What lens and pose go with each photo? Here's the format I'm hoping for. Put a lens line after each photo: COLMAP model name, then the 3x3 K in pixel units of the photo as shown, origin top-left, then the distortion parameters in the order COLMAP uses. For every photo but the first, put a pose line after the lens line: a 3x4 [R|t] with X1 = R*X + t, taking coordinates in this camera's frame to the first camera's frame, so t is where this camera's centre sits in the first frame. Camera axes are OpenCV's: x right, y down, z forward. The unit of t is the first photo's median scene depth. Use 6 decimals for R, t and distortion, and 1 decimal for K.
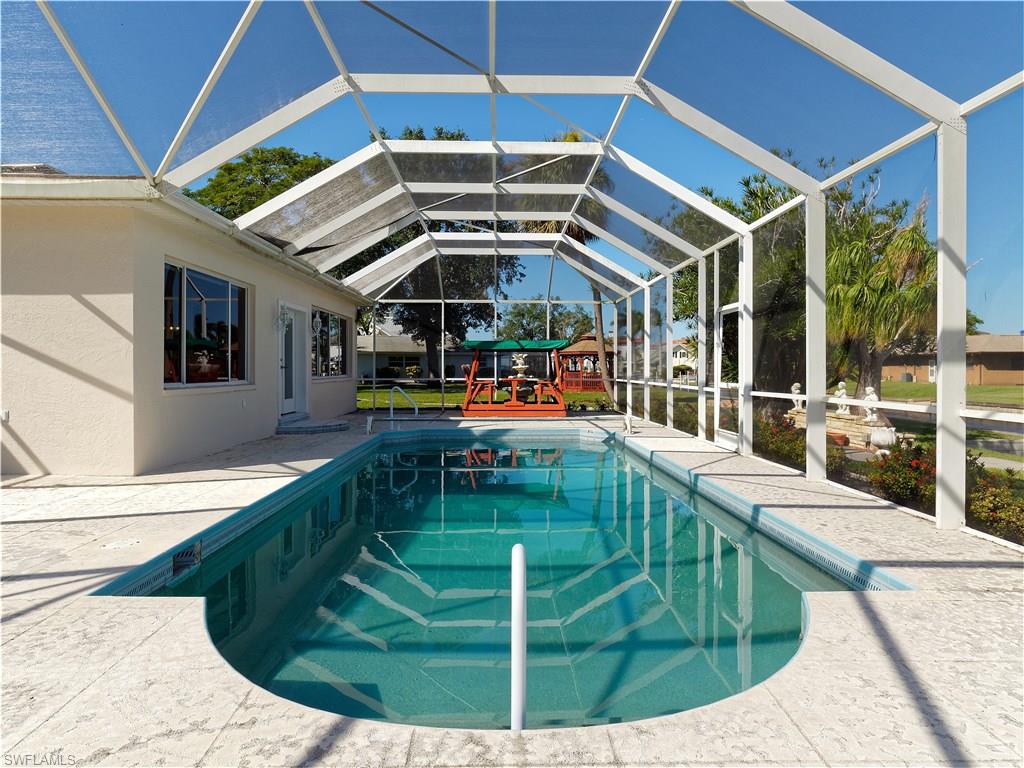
lens RADIAL K [[626.3, 0, 512.0], [0, 626.3, 384.0], [0, 0, 1]] dist [-0.004760, -0.003282]
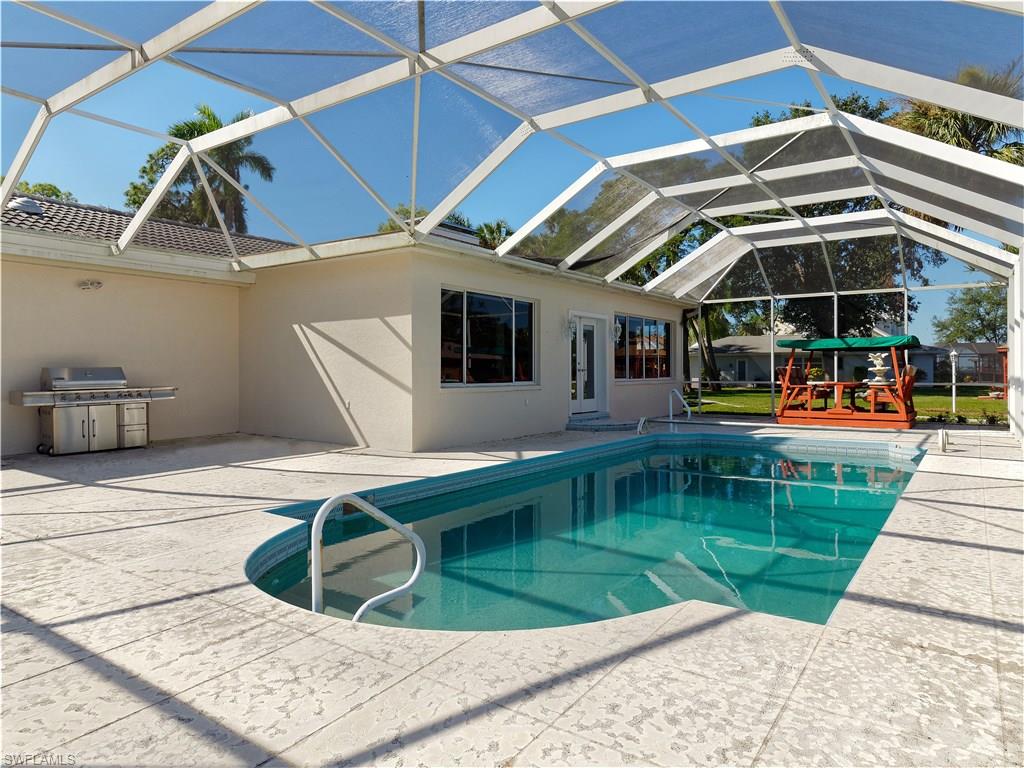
lens RADIAL K [[653.5, 0, 512.0], [0, 653.5, 384.0], [0, 0, 1]] dist [0.003052, -0.000750]
pose [[0.803797, 0.008497, -0.594843, 0.279317], [-0.011529, 0.999933, -0.001295, 0.000655], [0.594792, 0.007899, 0.803841, 0.004164]]
